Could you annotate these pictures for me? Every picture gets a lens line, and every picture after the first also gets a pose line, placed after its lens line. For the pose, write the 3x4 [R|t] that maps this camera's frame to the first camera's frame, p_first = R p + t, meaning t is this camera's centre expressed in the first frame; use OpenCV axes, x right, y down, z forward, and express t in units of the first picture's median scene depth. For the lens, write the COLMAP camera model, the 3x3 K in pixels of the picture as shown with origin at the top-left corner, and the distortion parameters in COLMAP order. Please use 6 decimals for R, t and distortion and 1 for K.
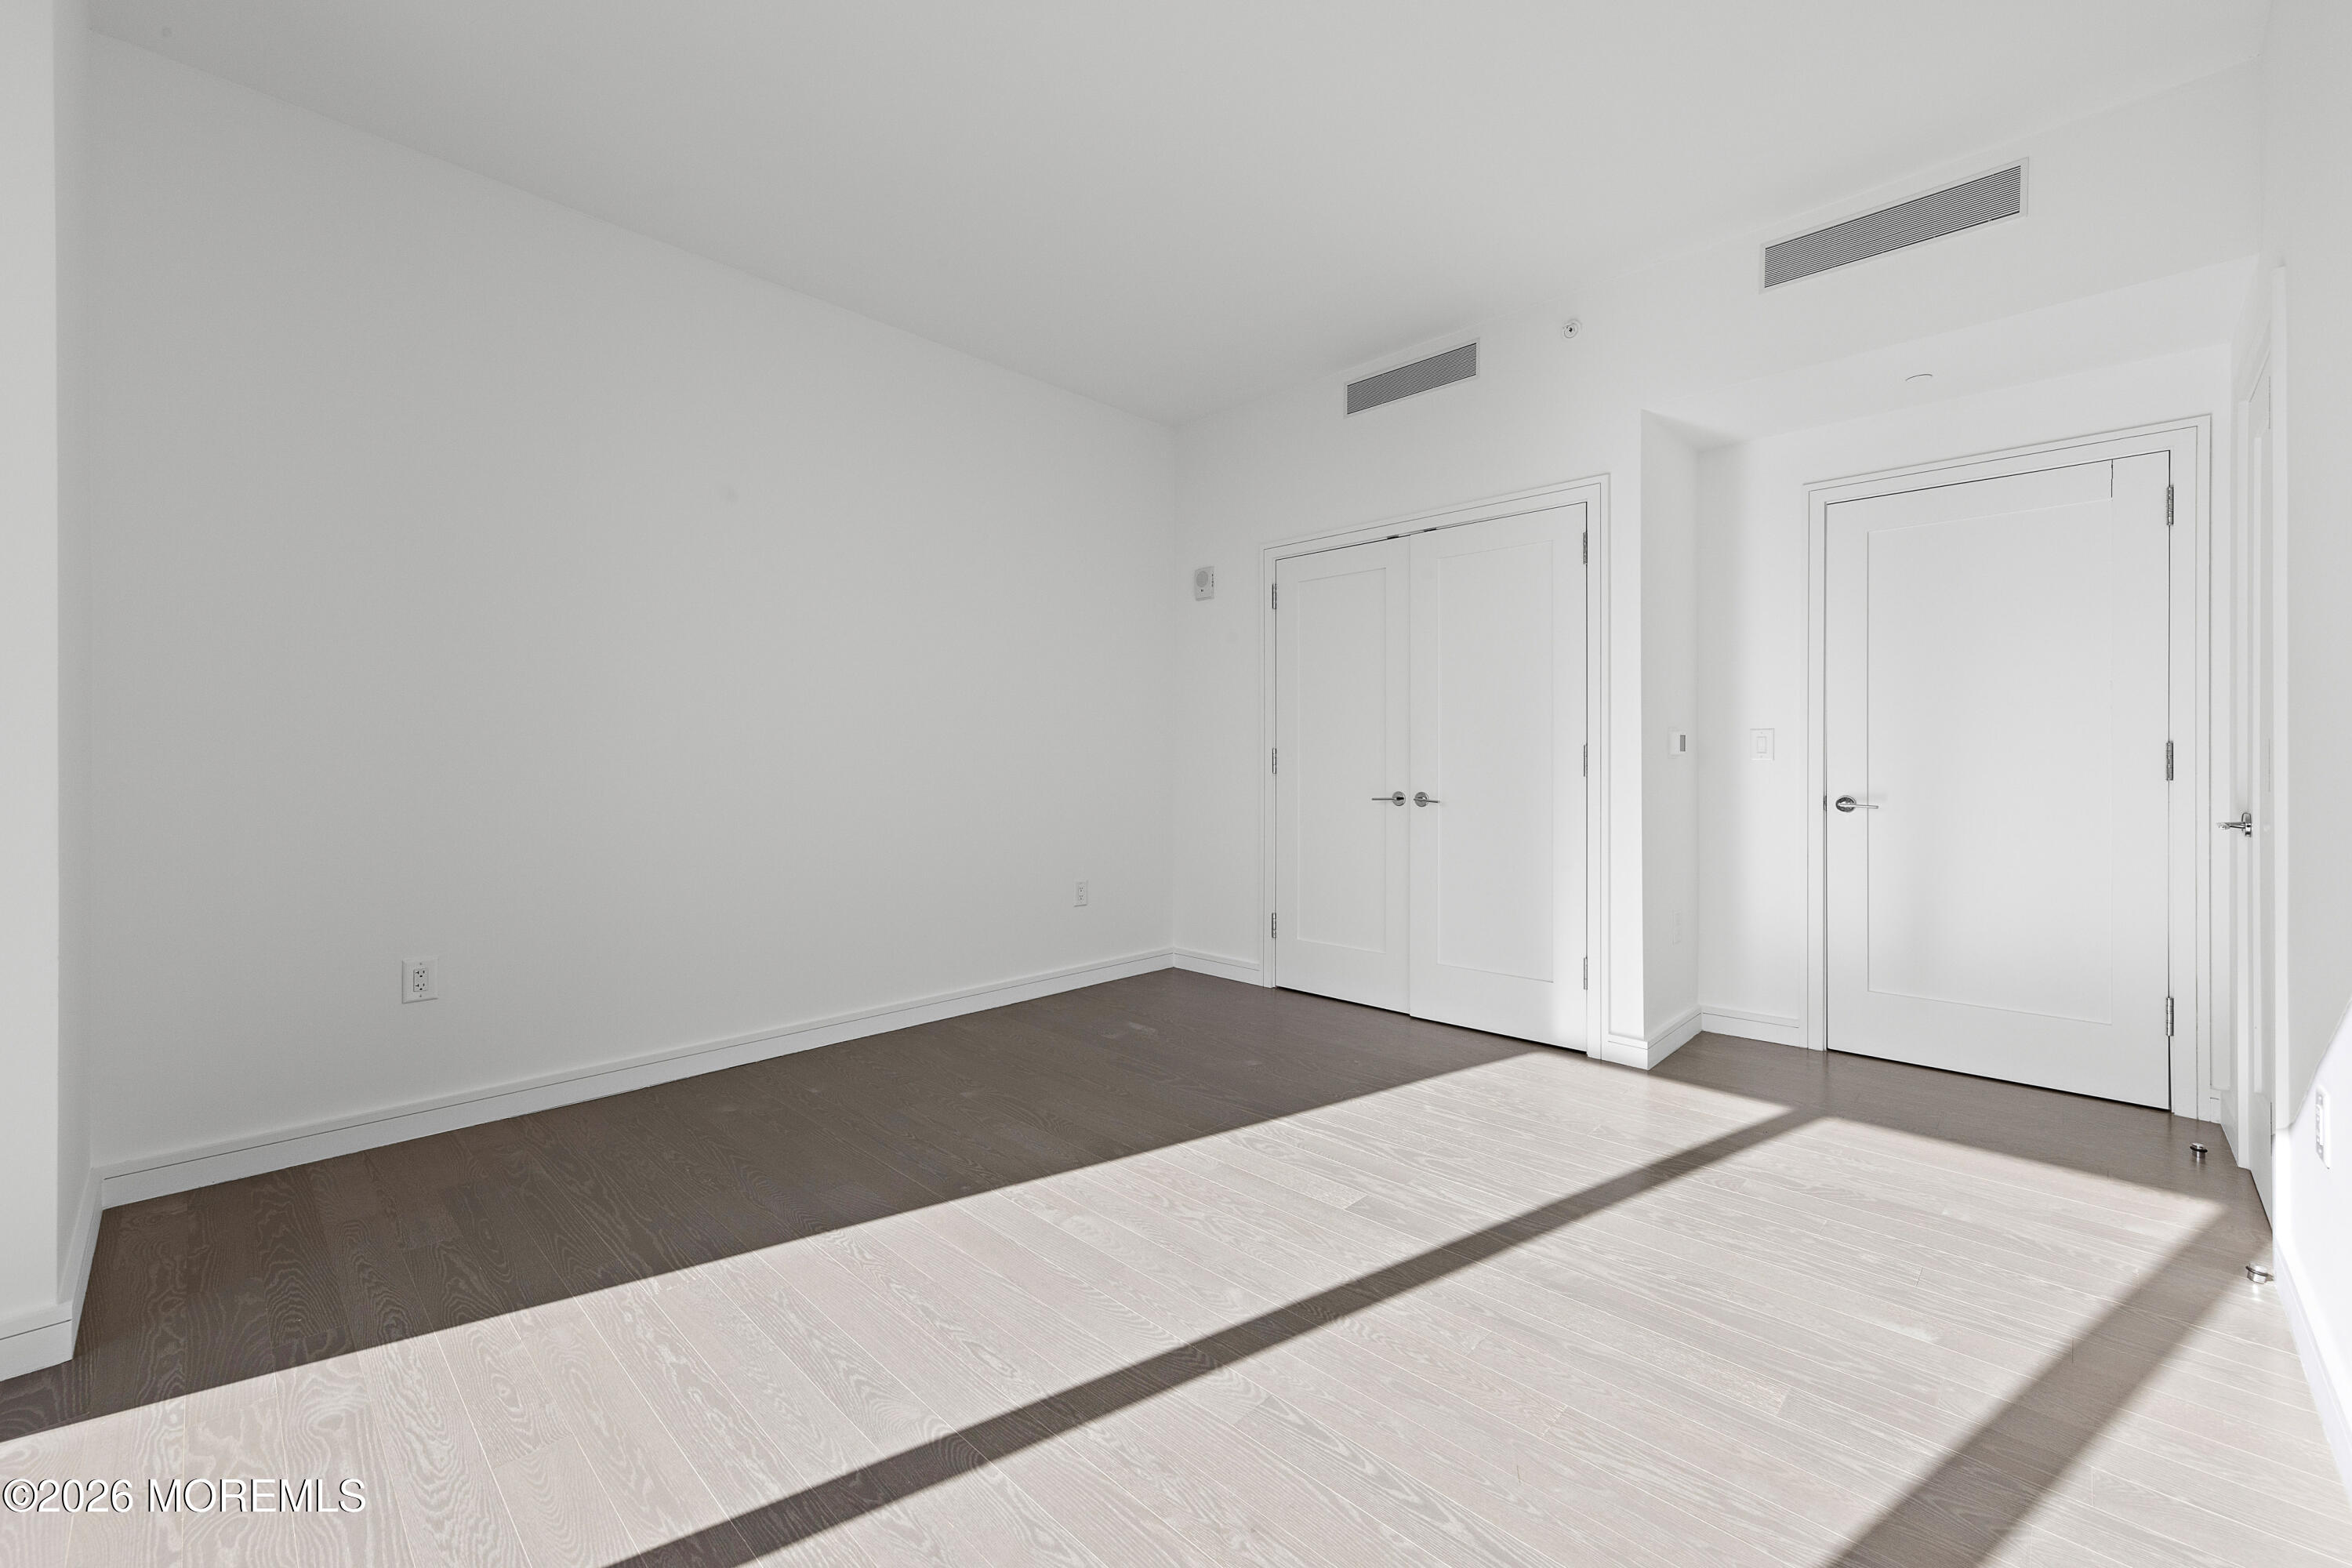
lens RADIAL K [[913.9, 0, 1184.4], [0, 913.9, 764.6], [0, 0, 1]] dist [0.003499, -0.000207]
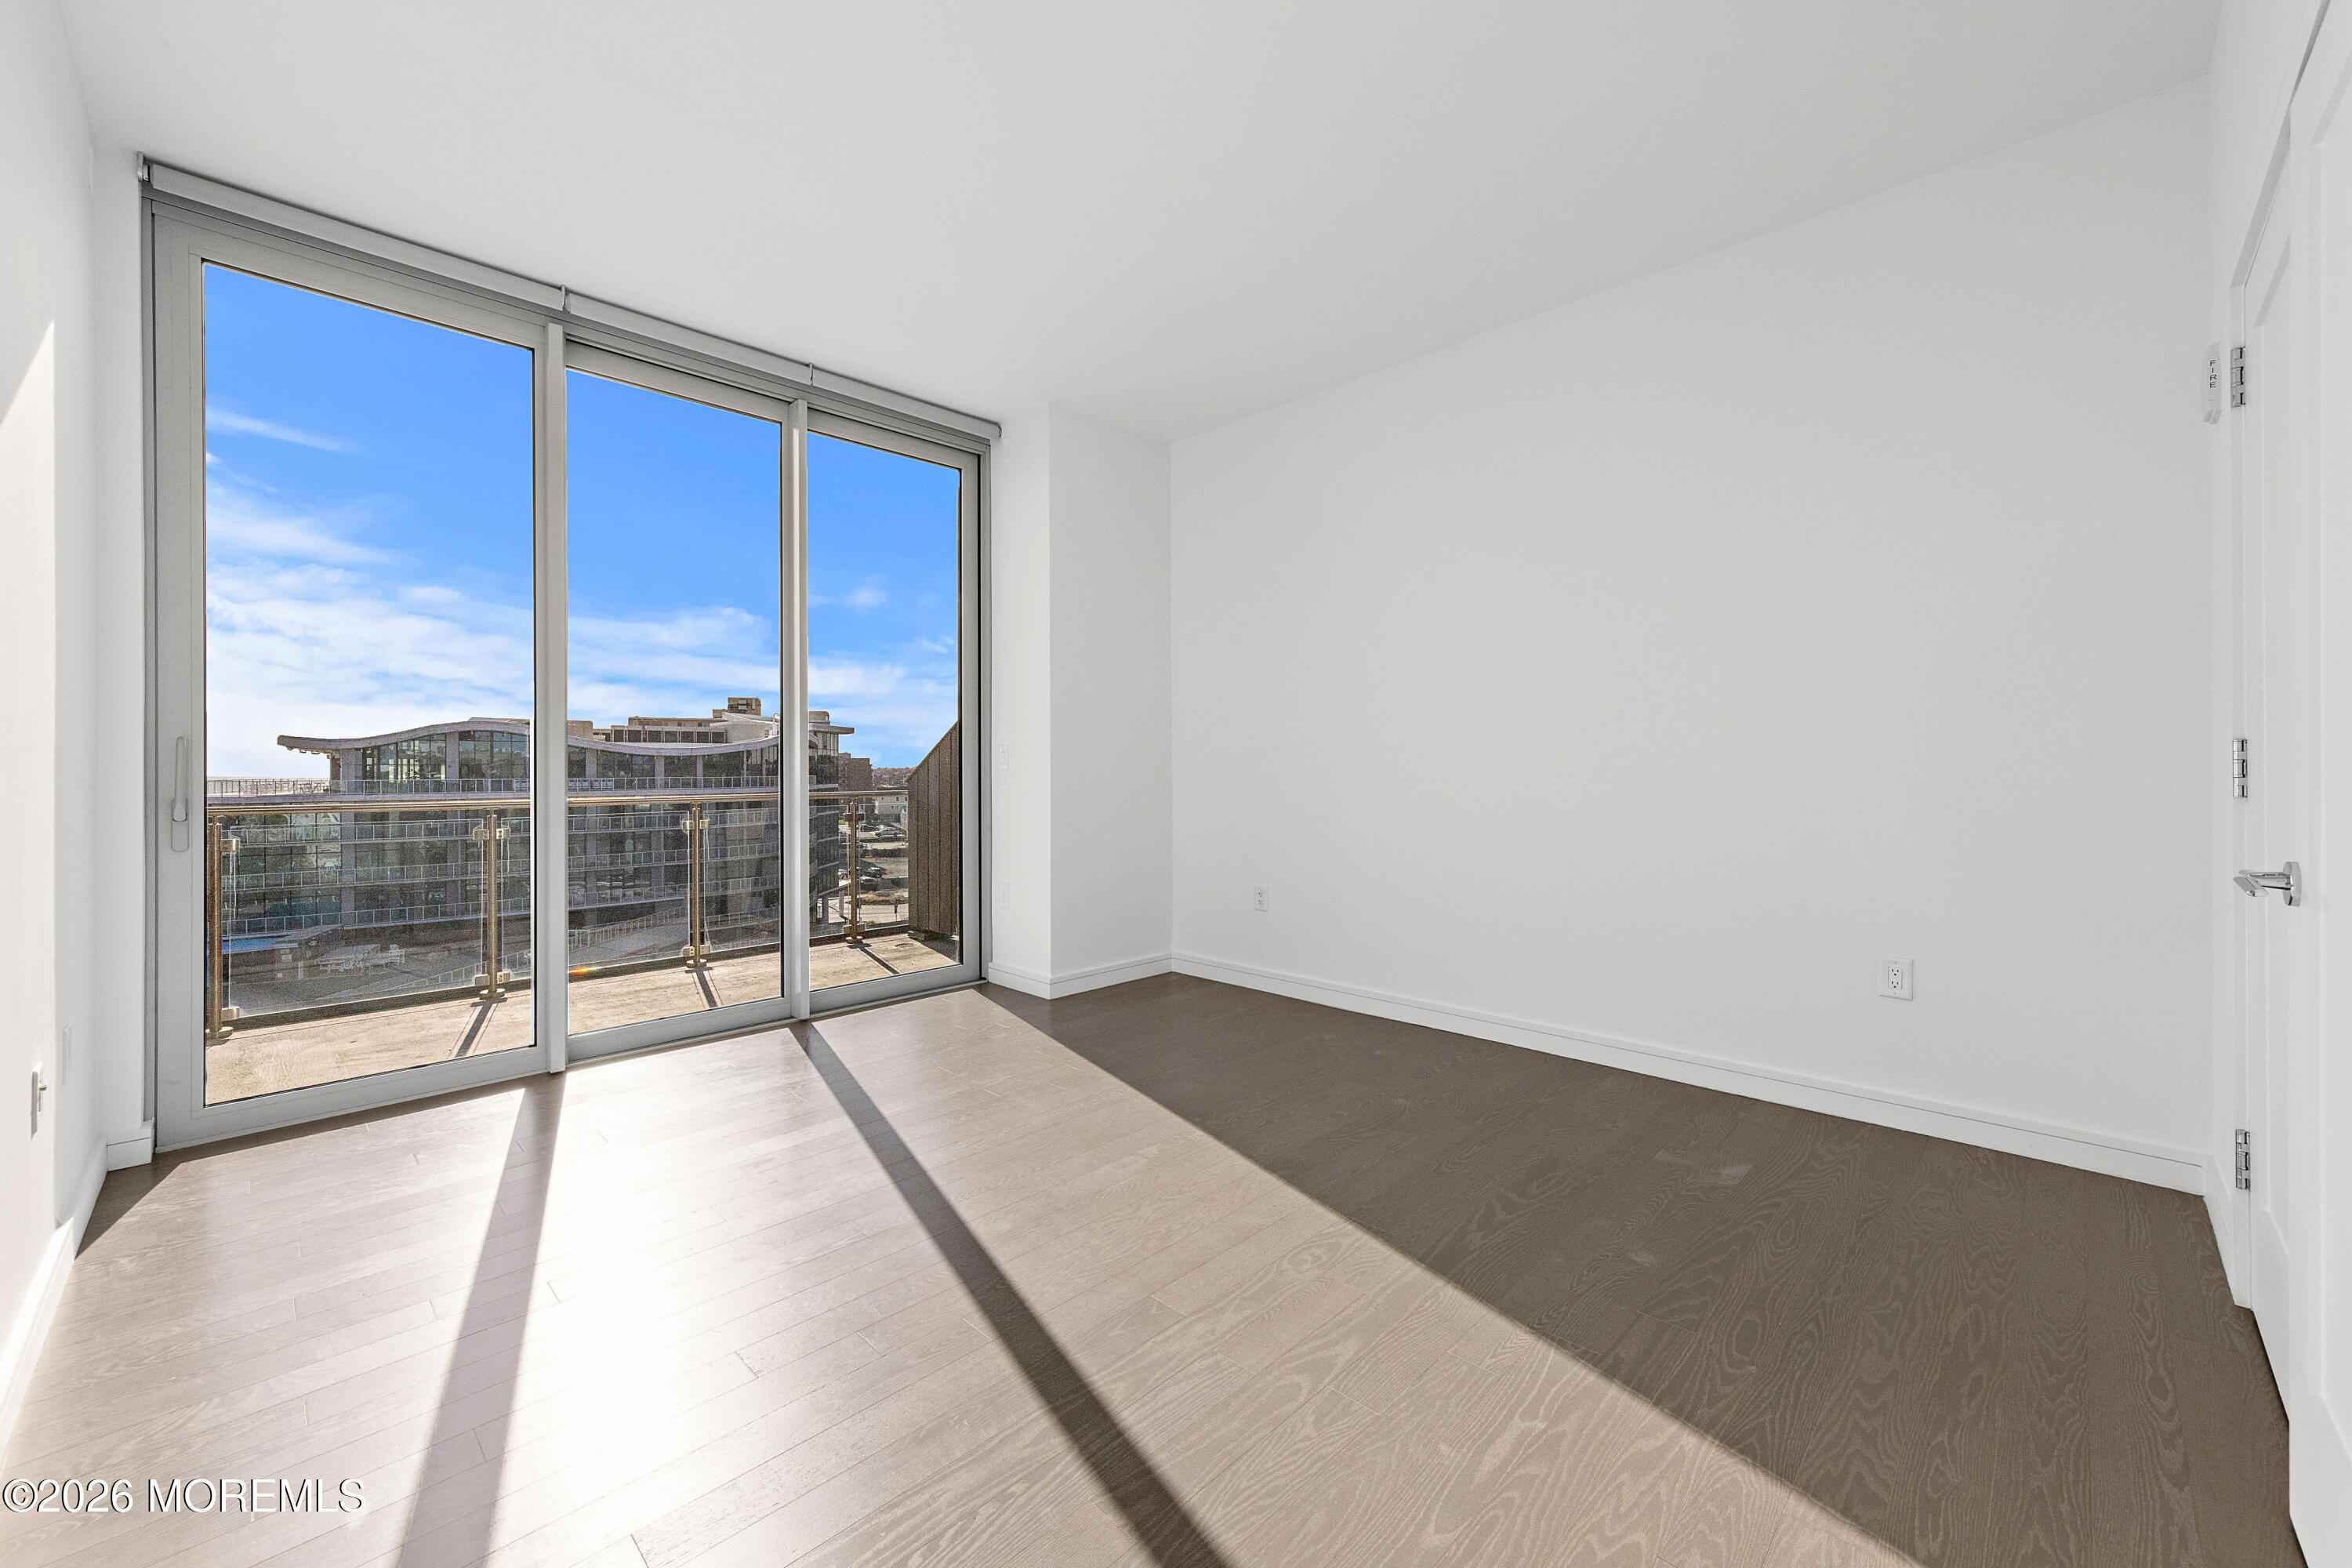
lens RADIAL K [[913.9, 0, 1197.5], [0, 913.9, 767.5], [0, 0, 1]] dist [0.003499, -0.000207]
pose [[0.011523, -0.000860, -0.999933, 0.913677], [-0.000849, 0.999999, -0.000870, -0.004655], [0.999933, 0.000859, 0.011522, 0.919141]]
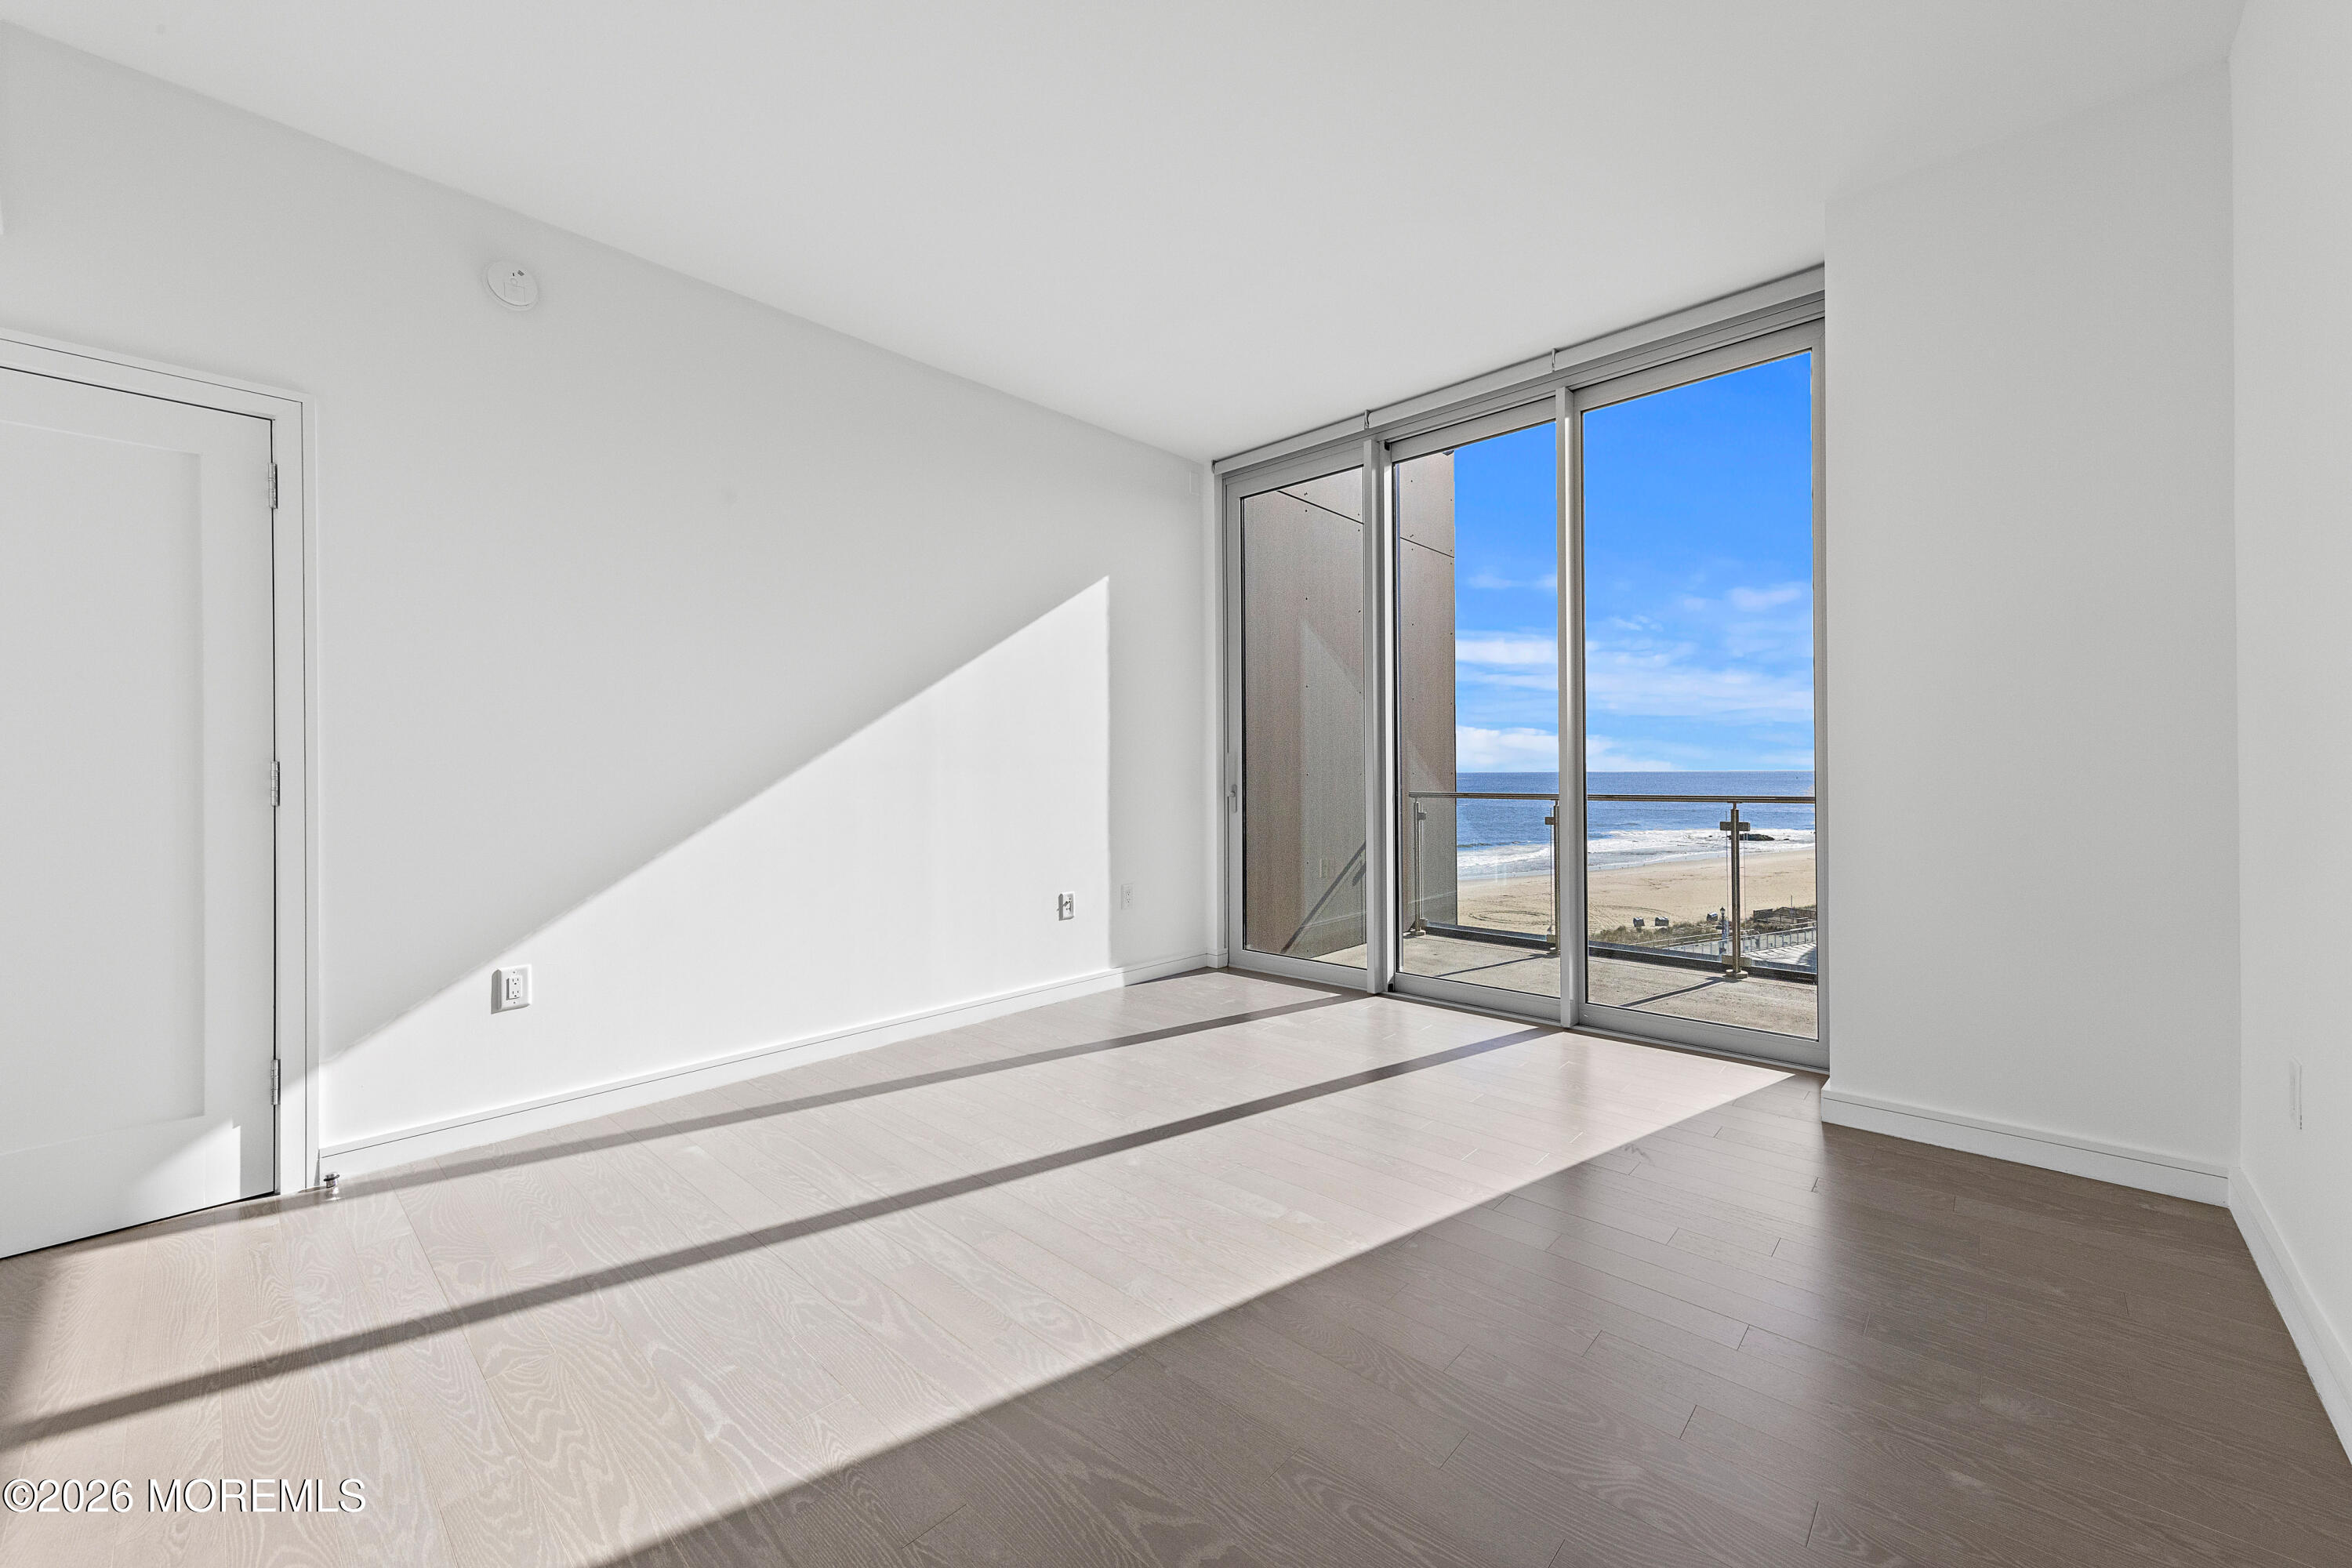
lens RADIAL K [[913.9, 0, 1187.0], [0, 913.9, 774.5], [0, 0, 1]] dist [0.003499, -0.000207]
pose [[-0.999683, 0.007230, -0.024097, 0.001976], [0.006994, 0.999927, 0.009896, -0.012878], [0.024167, 0.009725, -0.999661, 1.767527]]
